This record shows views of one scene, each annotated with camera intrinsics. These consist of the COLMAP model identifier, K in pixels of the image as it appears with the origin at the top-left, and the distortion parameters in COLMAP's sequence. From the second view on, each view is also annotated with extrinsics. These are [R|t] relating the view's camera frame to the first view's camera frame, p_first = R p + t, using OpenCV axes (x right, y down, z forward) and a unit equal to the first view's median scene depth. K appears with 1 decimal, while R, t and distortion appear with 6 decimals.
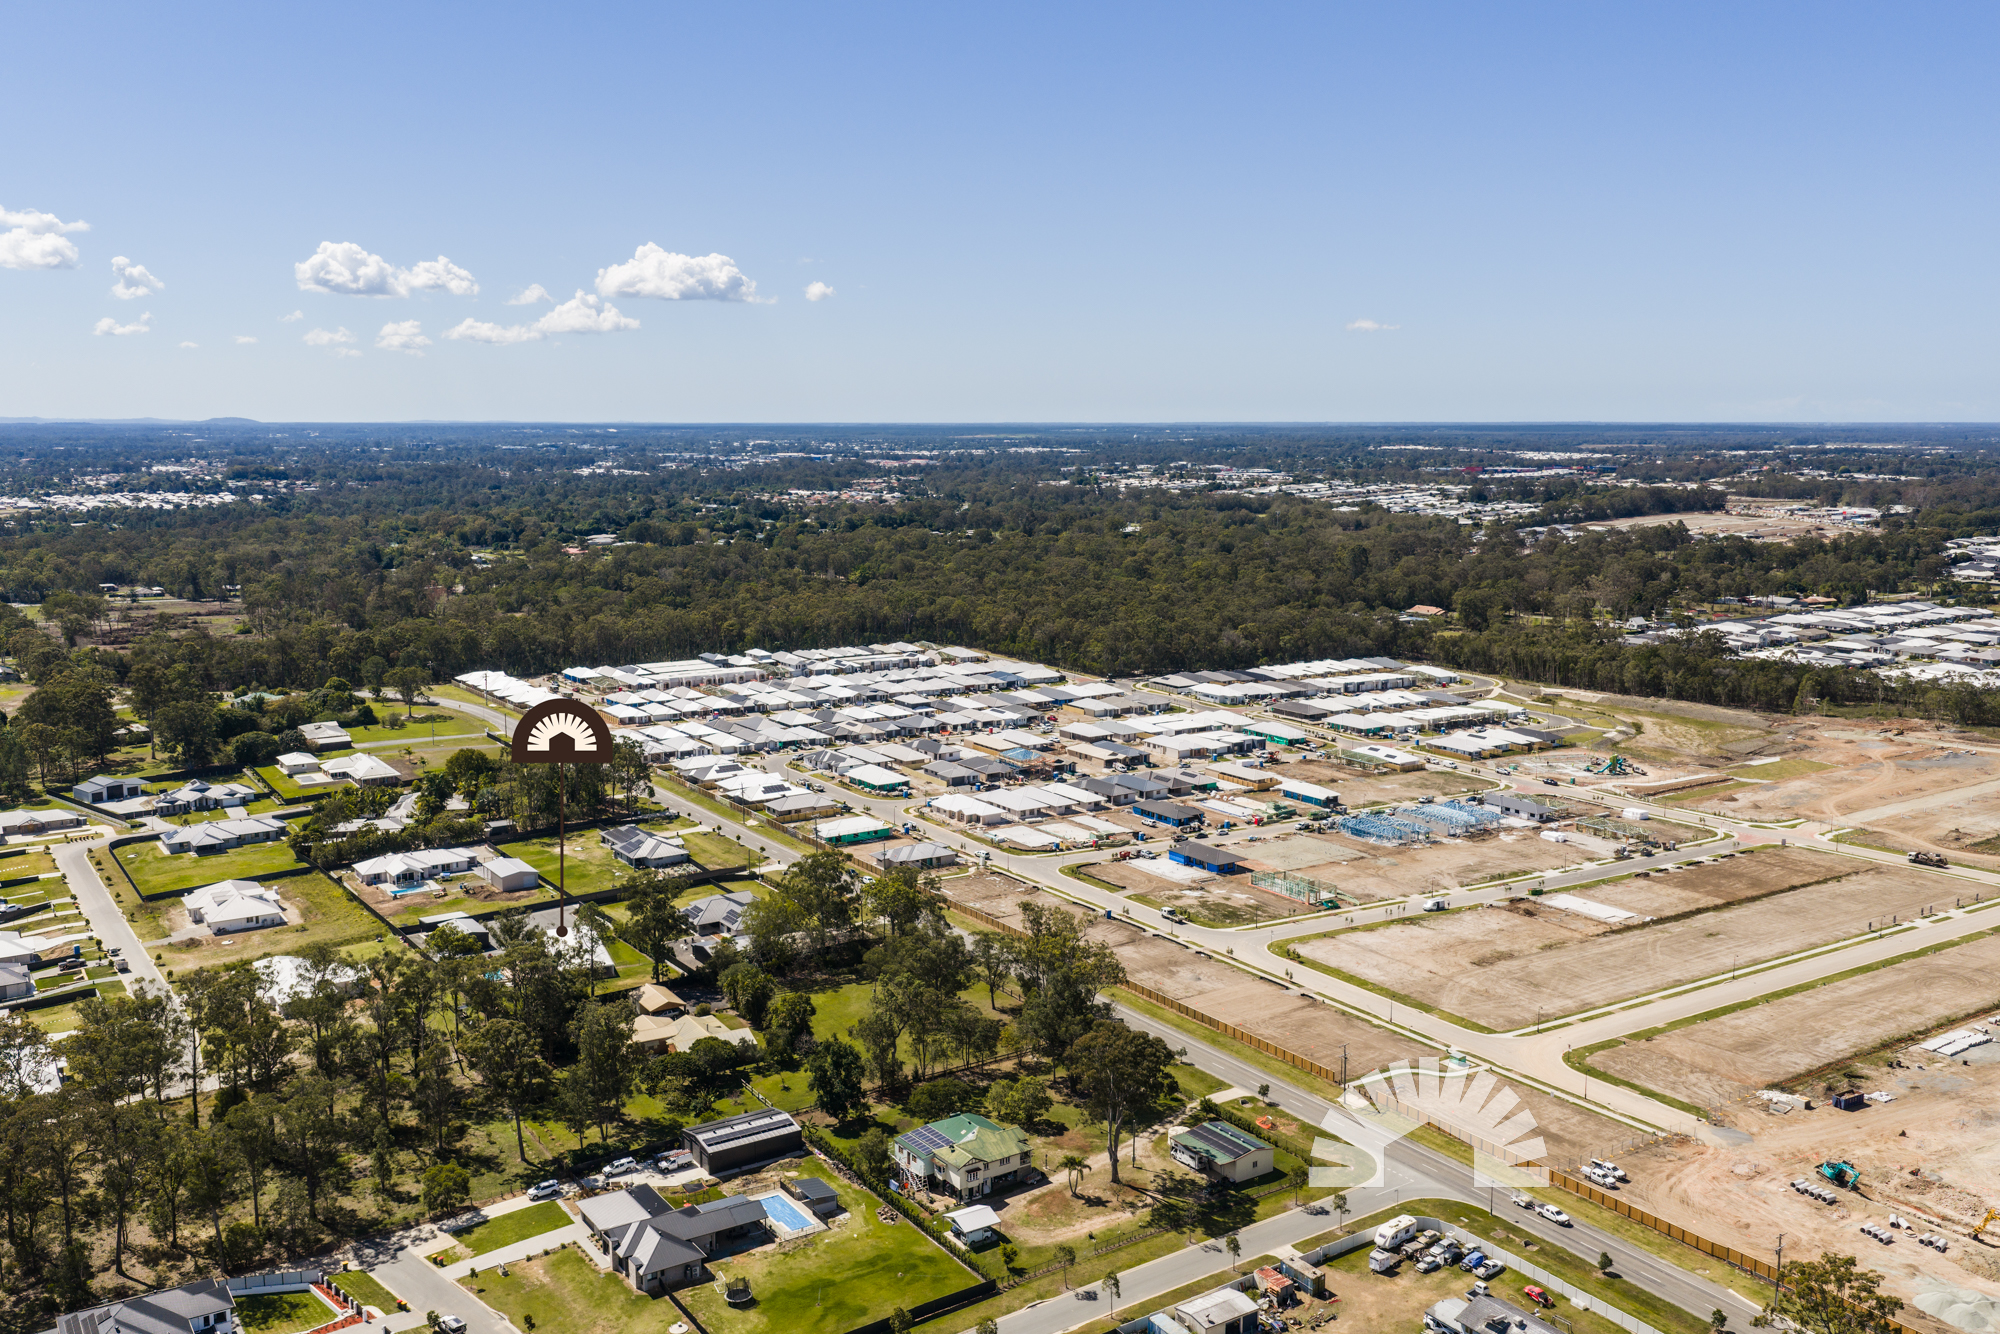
lens RADIAL K [[1732.8, 0, 1000.0], [0, 1732.8, 667.0], [0, 0, 1]] dist [0.009164, -0.006685]
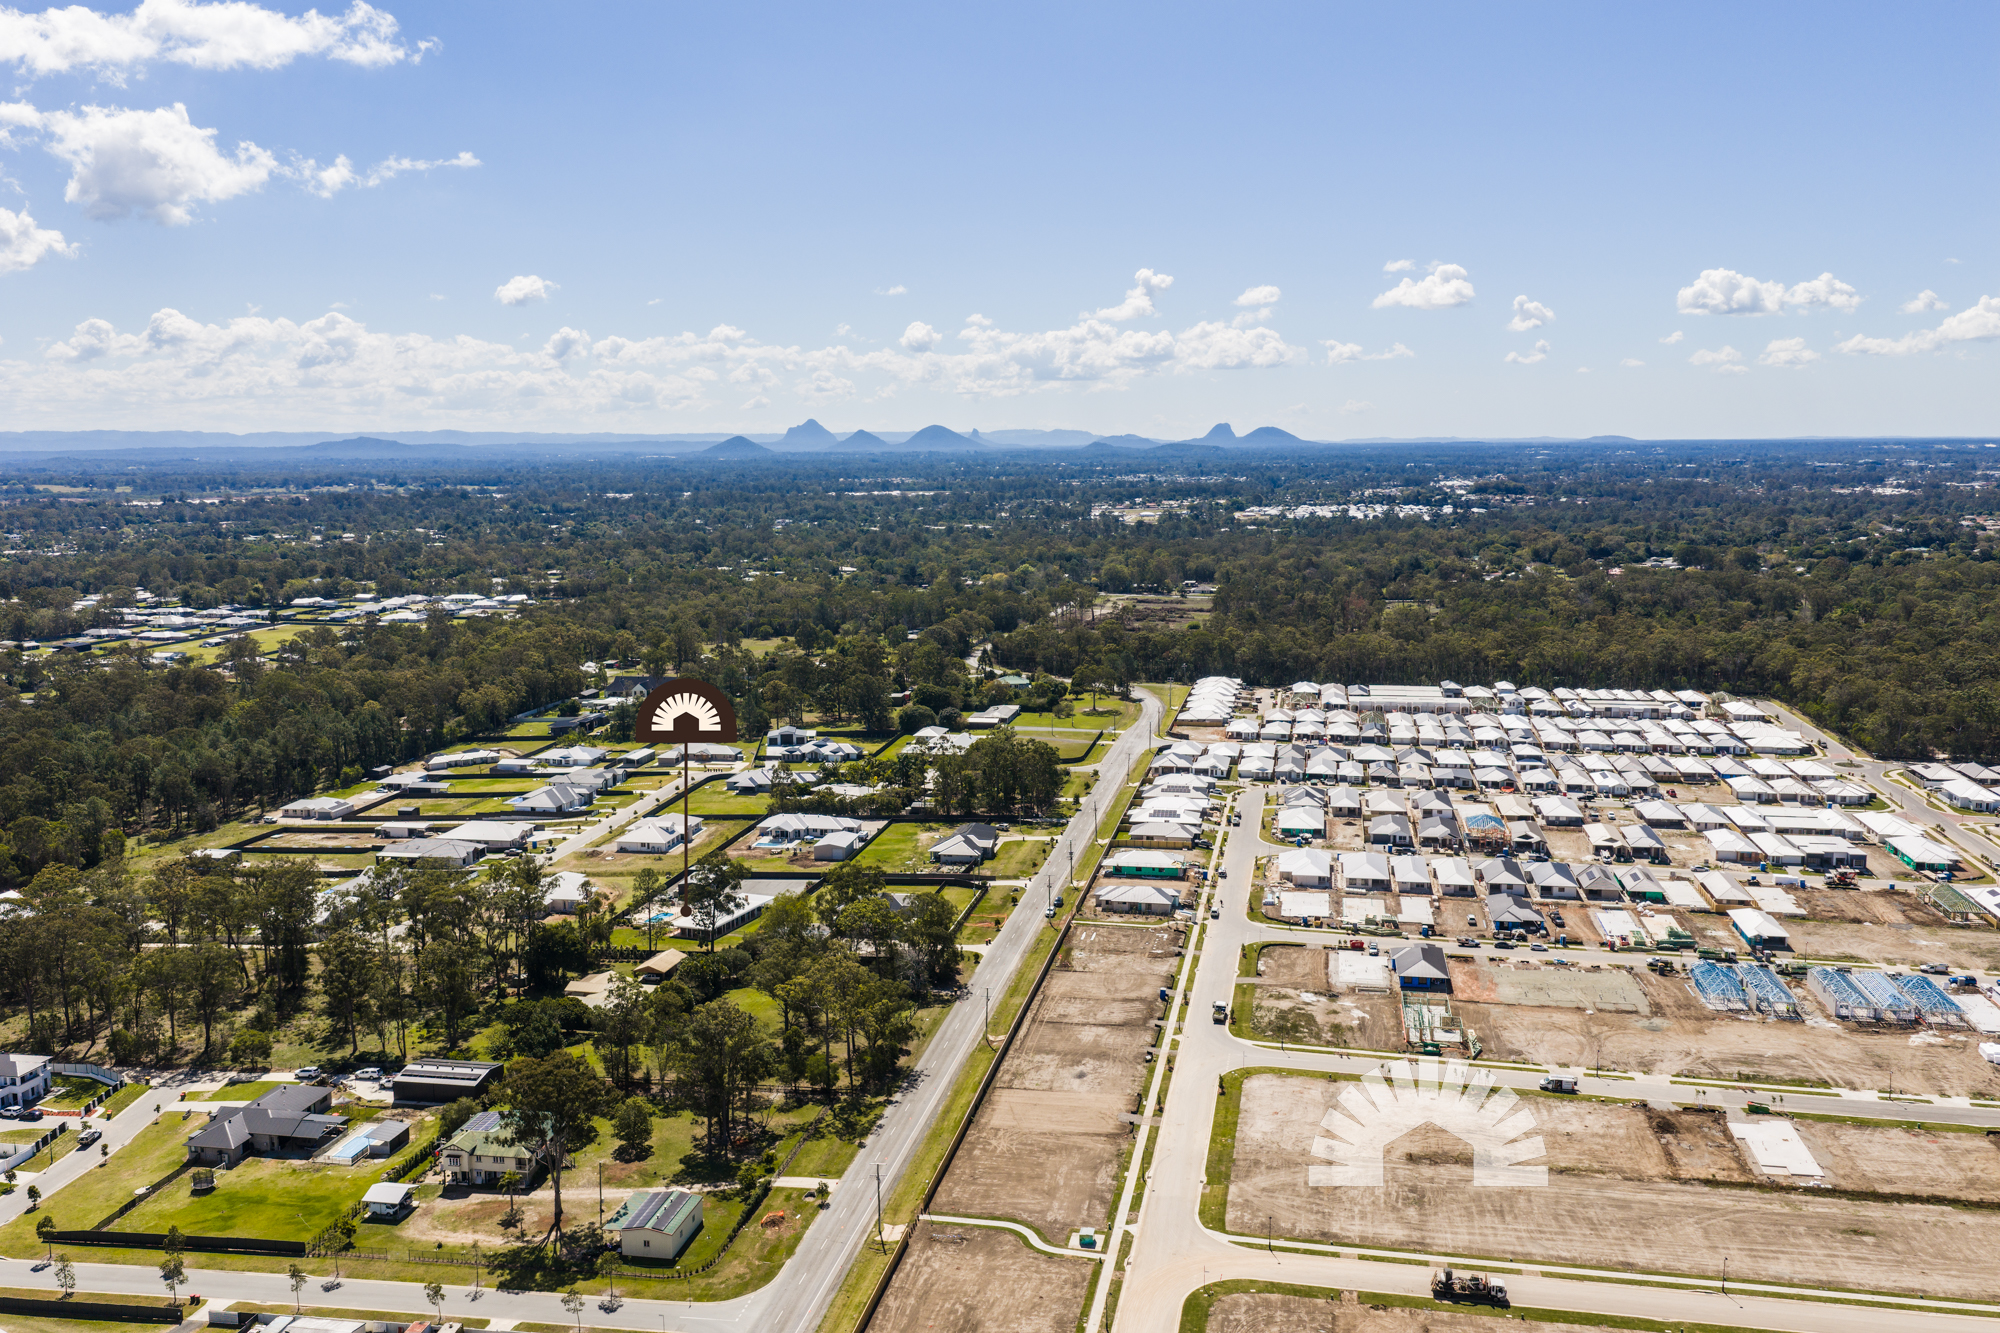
lens RADIAL K [[1649.4, 0, 1000.0], [0, 1649.4, 666.5], [0, 0, 1]] dist [-0.002389, -0.000453]
pose [[0.715591, 0.089628, -0.692745, 0.542628], [-0.091874, 0.995195, 0.033855, -0.045037], [0.692451, 0.039419, 0.720387, 0.295277]]
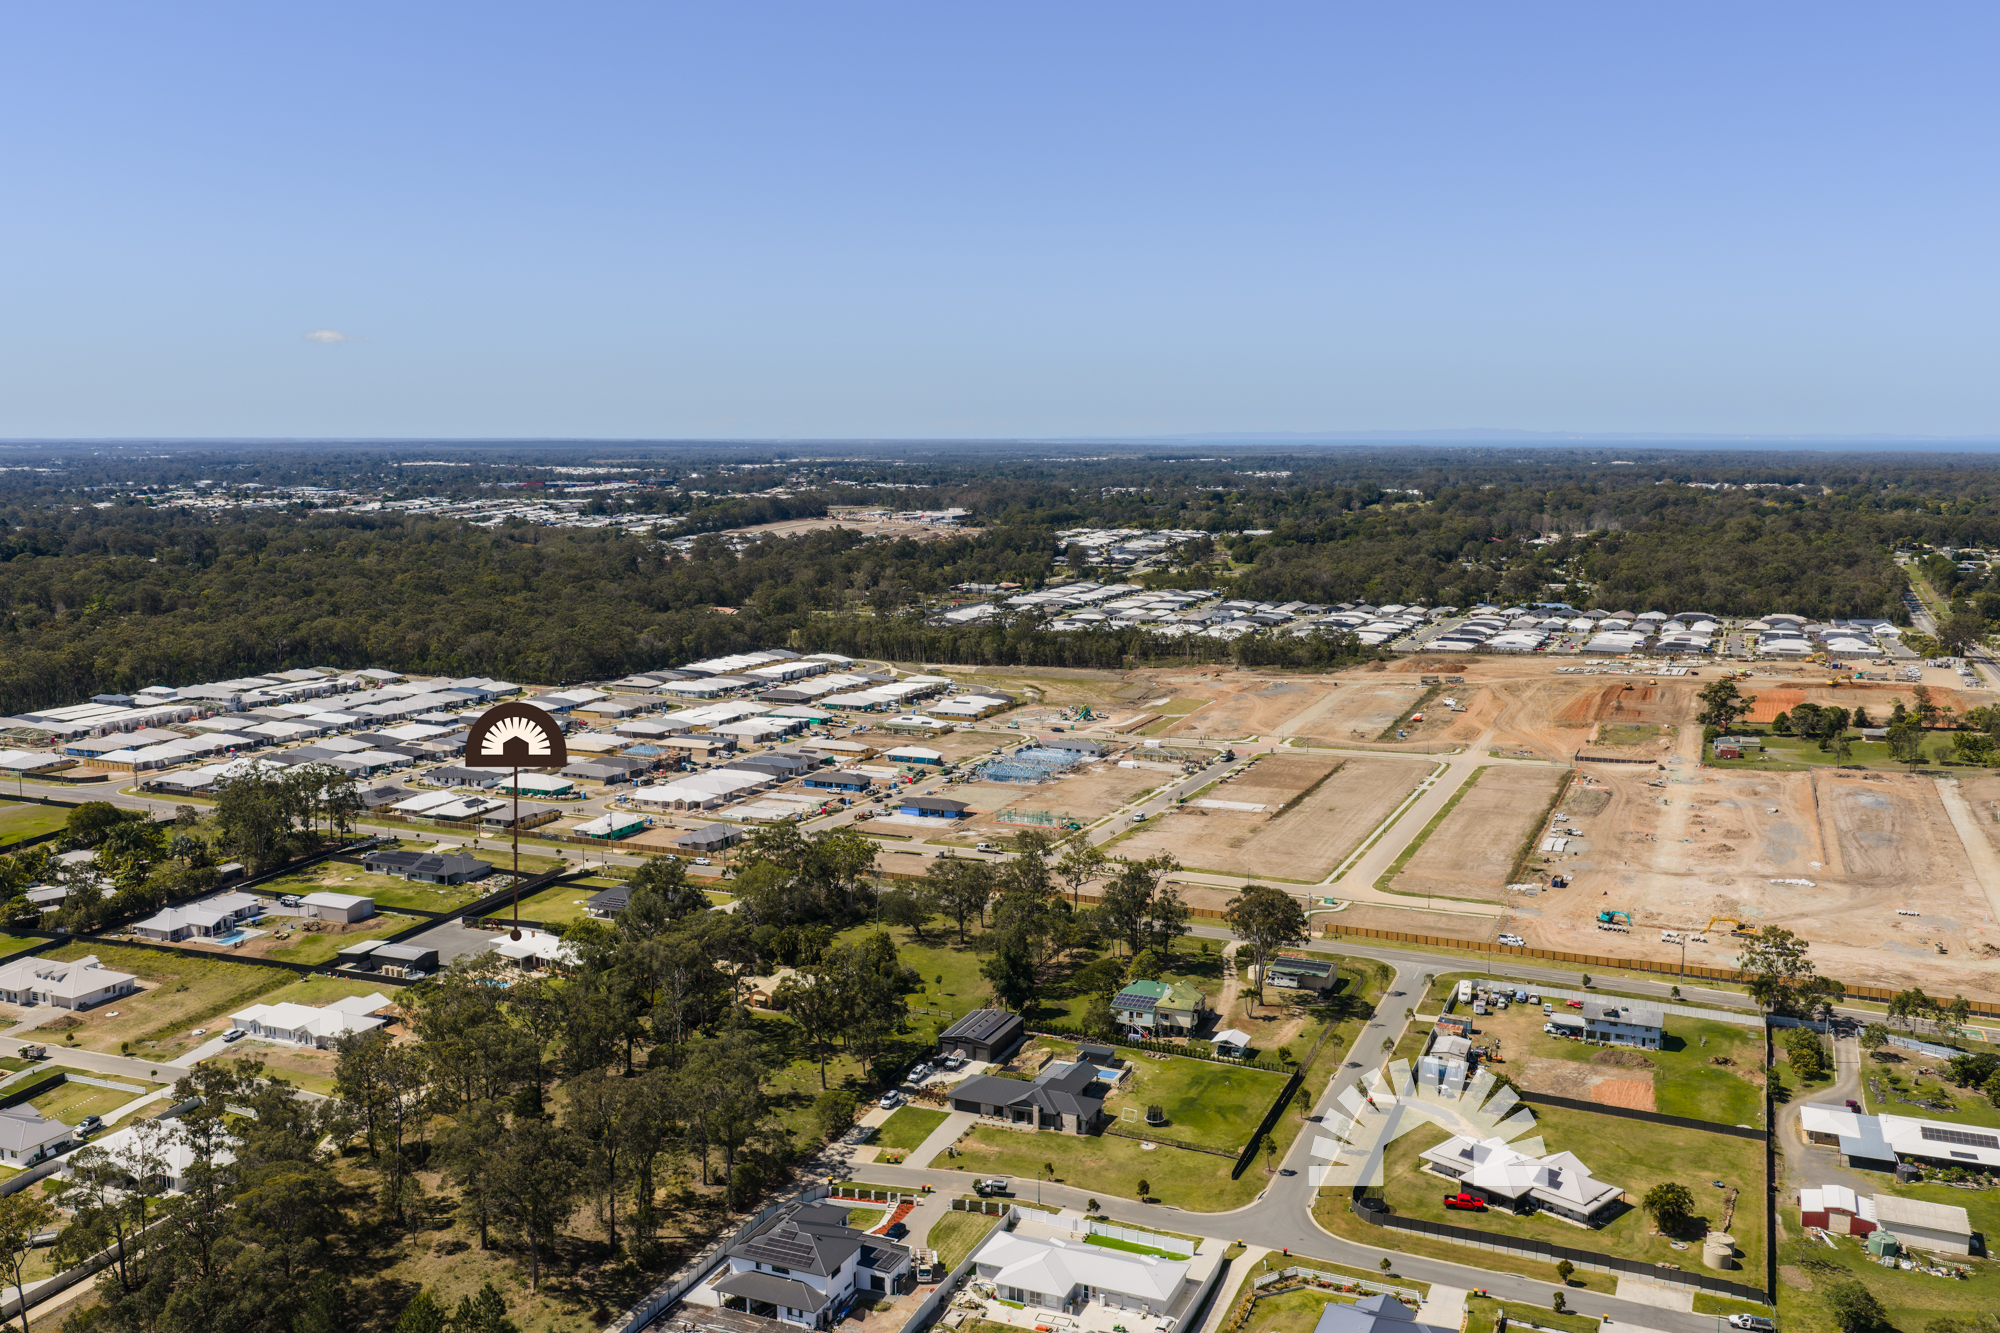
lens RADIAL K [[1732.8, 0, 1000.0], [0, 1732.8, 666.5], [0, 0, 1]] dist [0.009164, -0.006685]
pose [[0.839355, -0.073529, 0.538588, -0.490016], [0.079053, 0.996787, 0.012884, 0.003854], [-0.537805, 0.031763, 0.842471, -0.009828]]
